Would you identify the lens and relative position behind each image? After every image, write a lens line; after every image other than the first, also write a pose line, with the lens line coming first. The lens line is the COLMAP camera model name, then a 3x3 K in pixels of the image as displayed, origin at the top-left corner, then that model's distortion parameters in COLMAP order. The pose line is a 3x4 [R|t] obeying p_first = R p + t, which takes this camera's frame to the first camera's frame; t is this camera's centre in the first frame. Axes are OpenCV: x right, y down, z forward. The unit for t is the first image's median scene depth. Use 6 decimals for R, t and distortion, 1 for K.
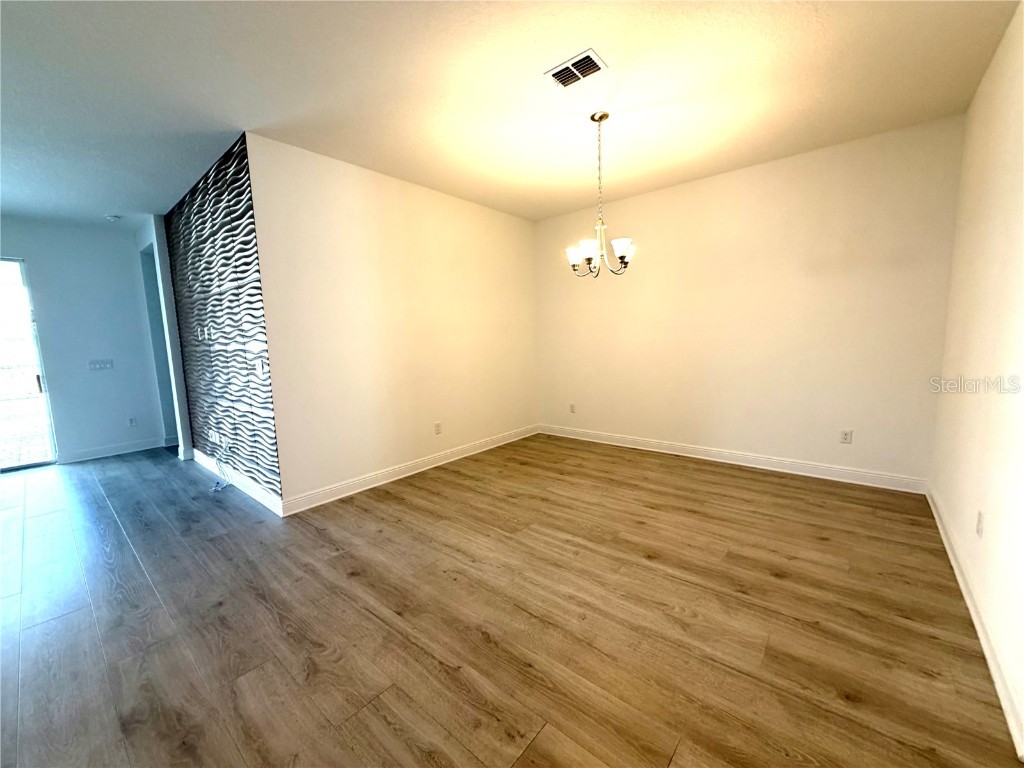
lens RADIAL K [[409.4, 0, 512.2], [0, 409.4, 387.8], [0, 0, 1]] dist [0.000023, 0.000267]
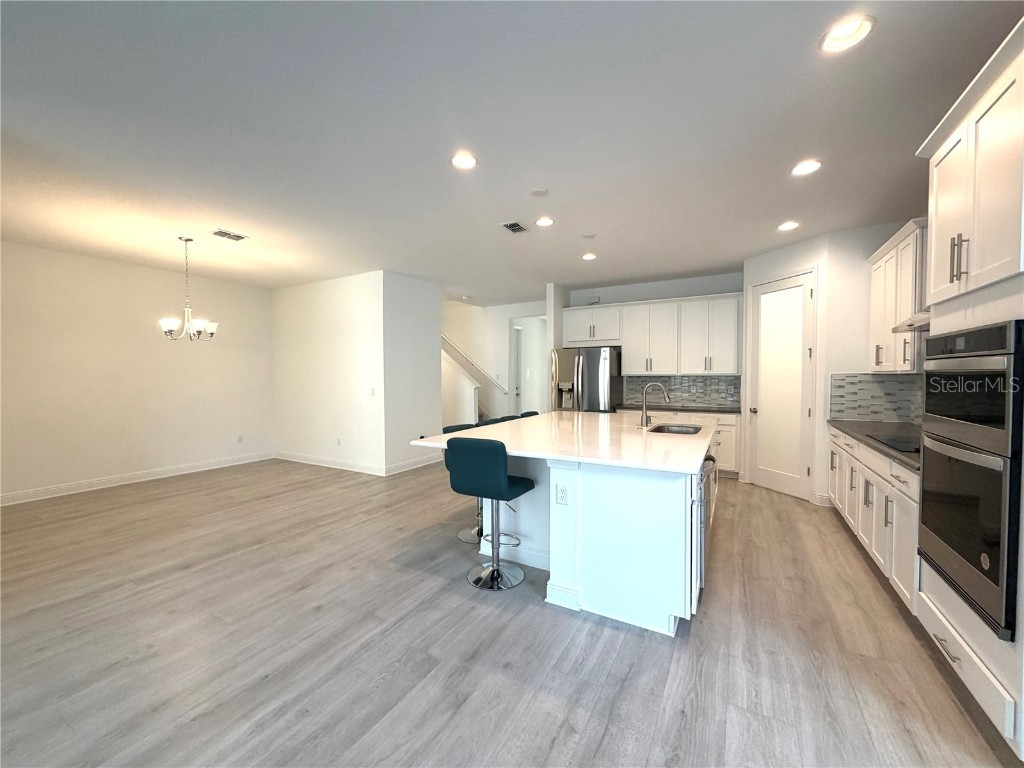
lens RADIAL K [[409.4, 0, 509.4], [0, 409.4, 384.2], [0, 0, 1]] dist [0.000023, 0.000267]
pose [[-0.185490, 0.009048, 0.982605, -1.618867], [0.133404, 0.990932, 0.016058, 0.015248], [-0.973549, 0.134062, -0.185015, 0.184338]]
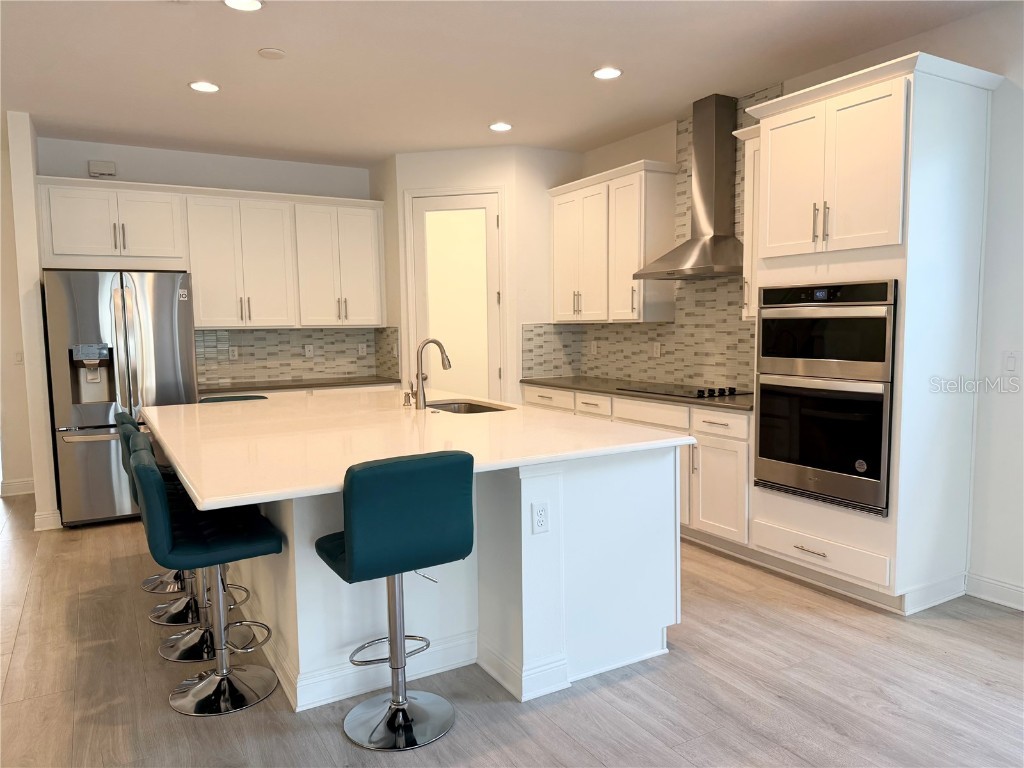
lens RADIAL K [[720.5, 0, 516.1], [0, 720.5, 390.1], [0, 0, 1]] dist [0.047734, -0.066833]
pose [[-0.941802, 0.011927, 0.335957, -1.037064], [0.084070, 0.975971, 0.201029, -0.089697], [-0.325487, 0.217573, -0.920174, 0.835919]]
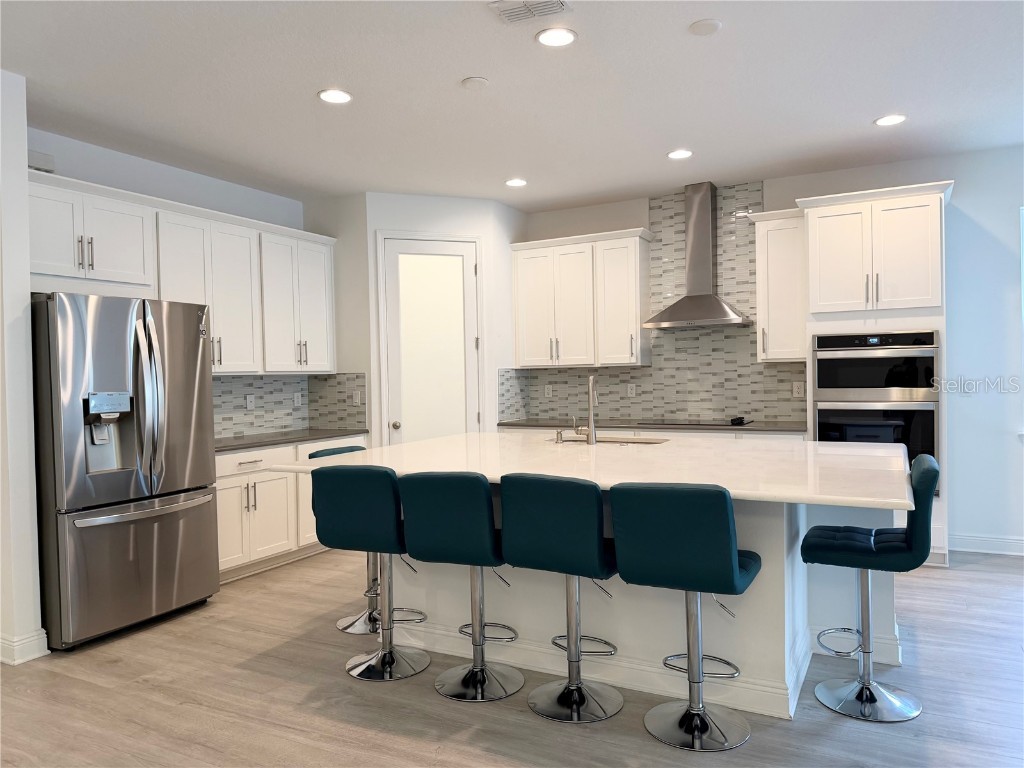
lens RADIAL K [[720.5, 0, 516.5], [0, 720.5, 386.3], [0, 0, 1]] dist [0.047734, -0.066833]
pose [[-0.975213, 0.054307, -0.214502, 0.170522], [0.022786, 0.988908, 0.146774, -0.121029], [0.220094, 0.138248, -0.965633, 0.969897]]
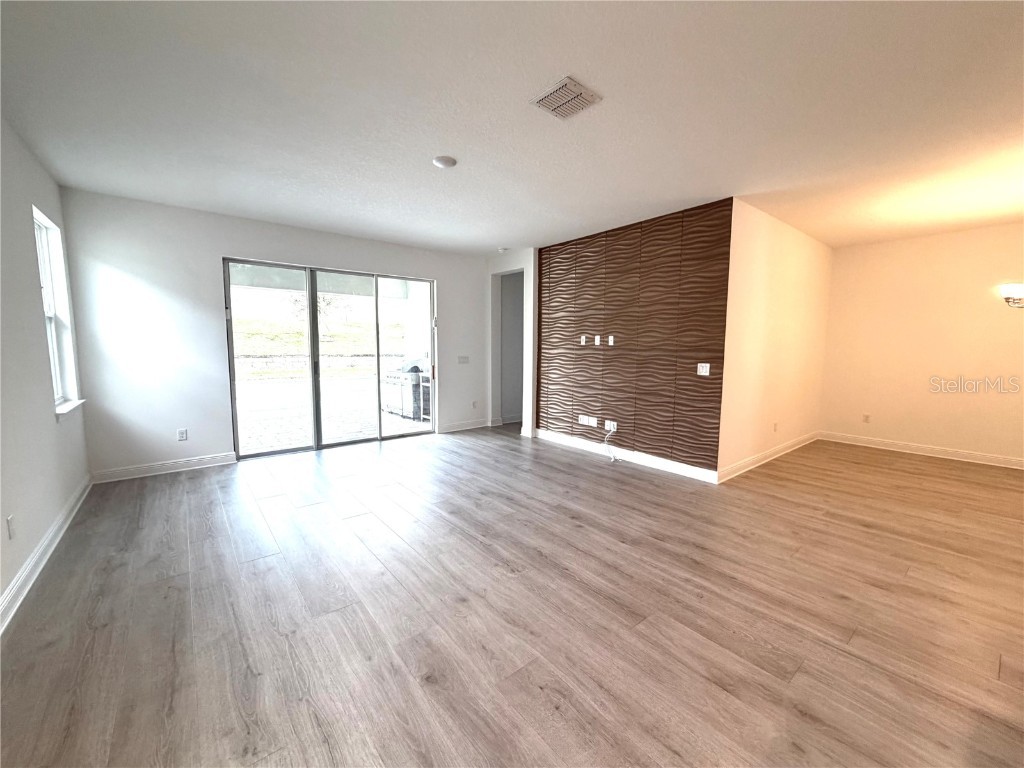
lens RADIAL K [[409.4, 0, 513.3], [0, 409.4, 381.7], [0, 0, 1]] dist [0.000023, 0.000267]
pose [[0.982154, 0.053701, -0.180251, -1.190347], [-0.059592, 0.997846, -0.027429, 0.077120], [0.178390, 0.037681, 0.983238, -0.506255]]
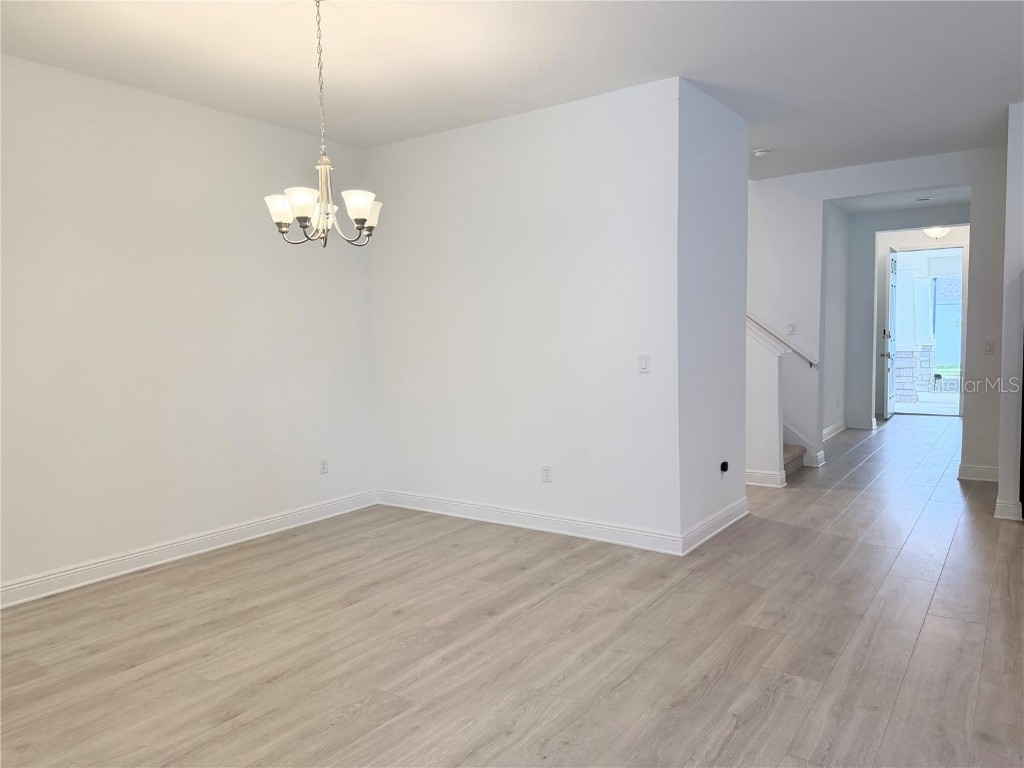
lens RADIAL K [[720.5, 0, 516.4], [0, 720.5, 385.7], [0, 0, 1]] dist [0.047734, -0.066833]
pose [[-0.091161, -0.038305, 0.995099, -1.003976], [0.148601, 0.987549, 0.051628, -0.089825], [-0.984686, 0.152579, -0.084333, 0.942073]]
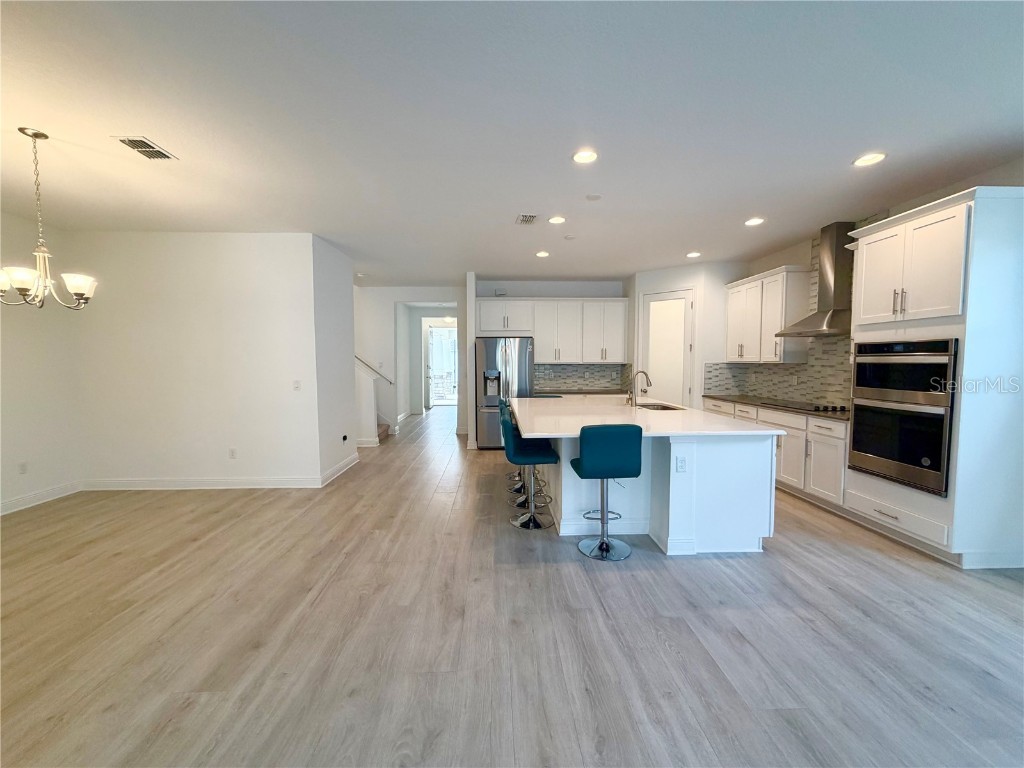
lens RADIAL K [[409.4, 0, 510.3], [0, 409.4, 385.5], [0, 0, 1]] dist [0.000023, 0.000267]
pose [[-0.672968, -0.011638, 0.739580, -1.239686], [0.117066, 0.985598, 0.122032, -0.112300], [-0.730349, 0.168703, -0.661914, 0.983389]]
